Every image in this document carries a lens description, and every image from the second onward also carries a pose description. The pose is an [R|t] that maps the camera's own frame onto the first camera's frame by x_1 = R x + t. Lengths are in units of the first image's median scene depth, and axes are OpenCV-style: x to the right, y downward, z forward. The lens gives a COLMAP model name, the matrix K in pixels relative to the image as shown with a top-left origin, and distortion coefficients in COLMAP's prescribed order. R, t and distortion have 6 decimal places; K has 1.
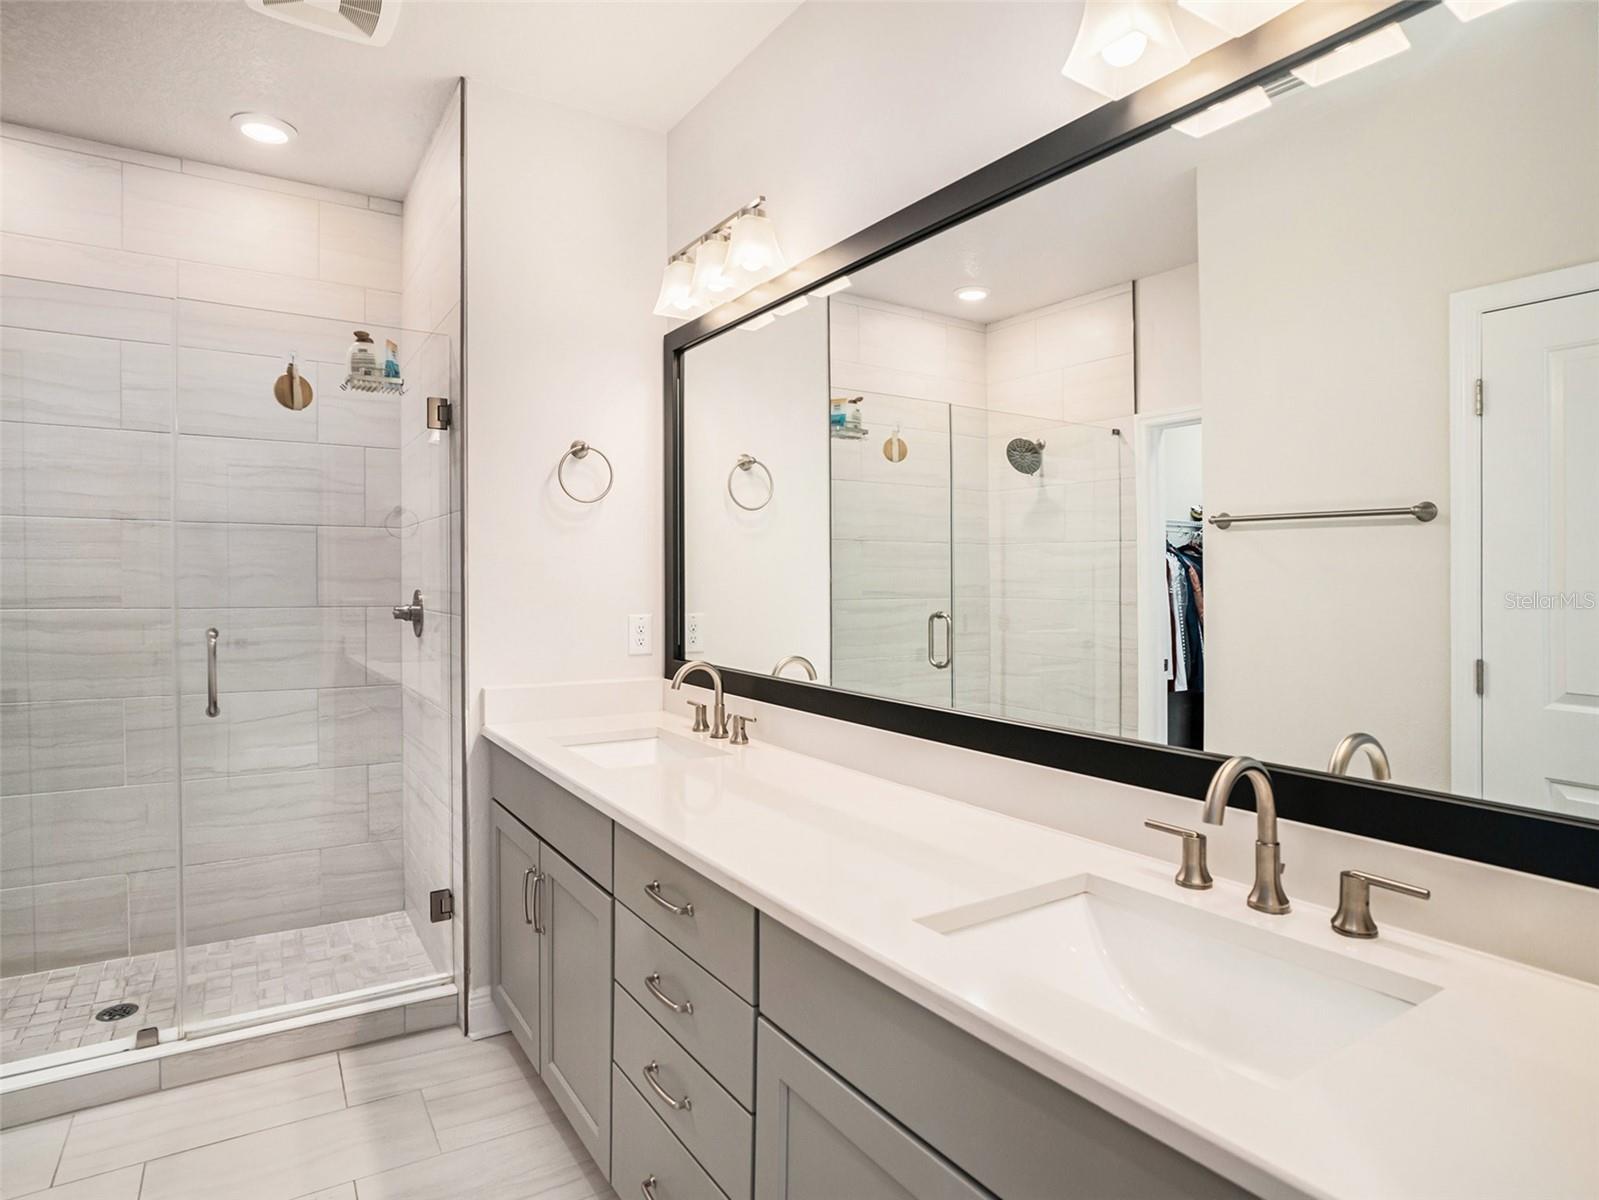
lens RADIAL K [[894.1, 0, 788.5], [0, 894.1, 598.1], [0, 0, 1]] dist [-0.083234, 0.046097]
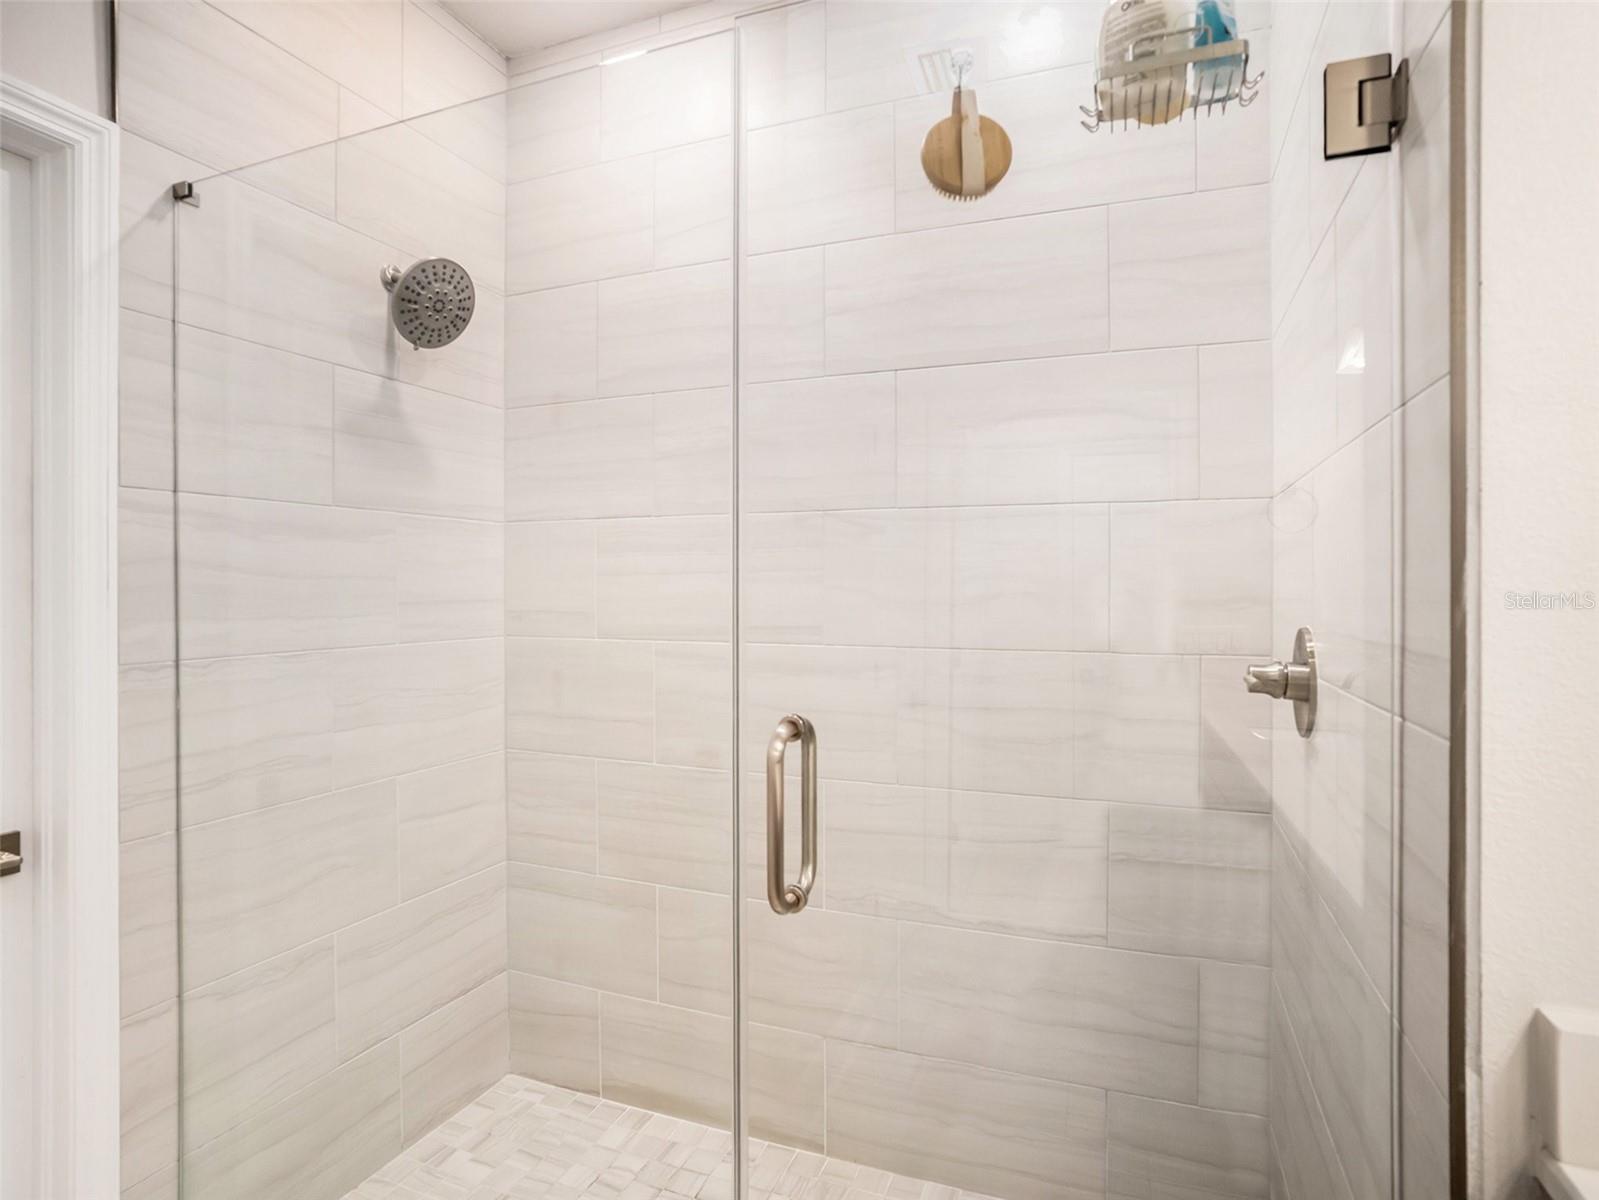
lens RADIAL K [[894.1, 0, 788.5], [0, 894.1, 598.1], [0, 0, 1]] dist [-0.083234, 0.046097]
pose [[0.593473, 0.004140, -0.804844, -0.240693], [-0.005953, 0.999982, 0.000755, -0.025516], [0.804832, 0.004344, 0.593487, 0.578489]]
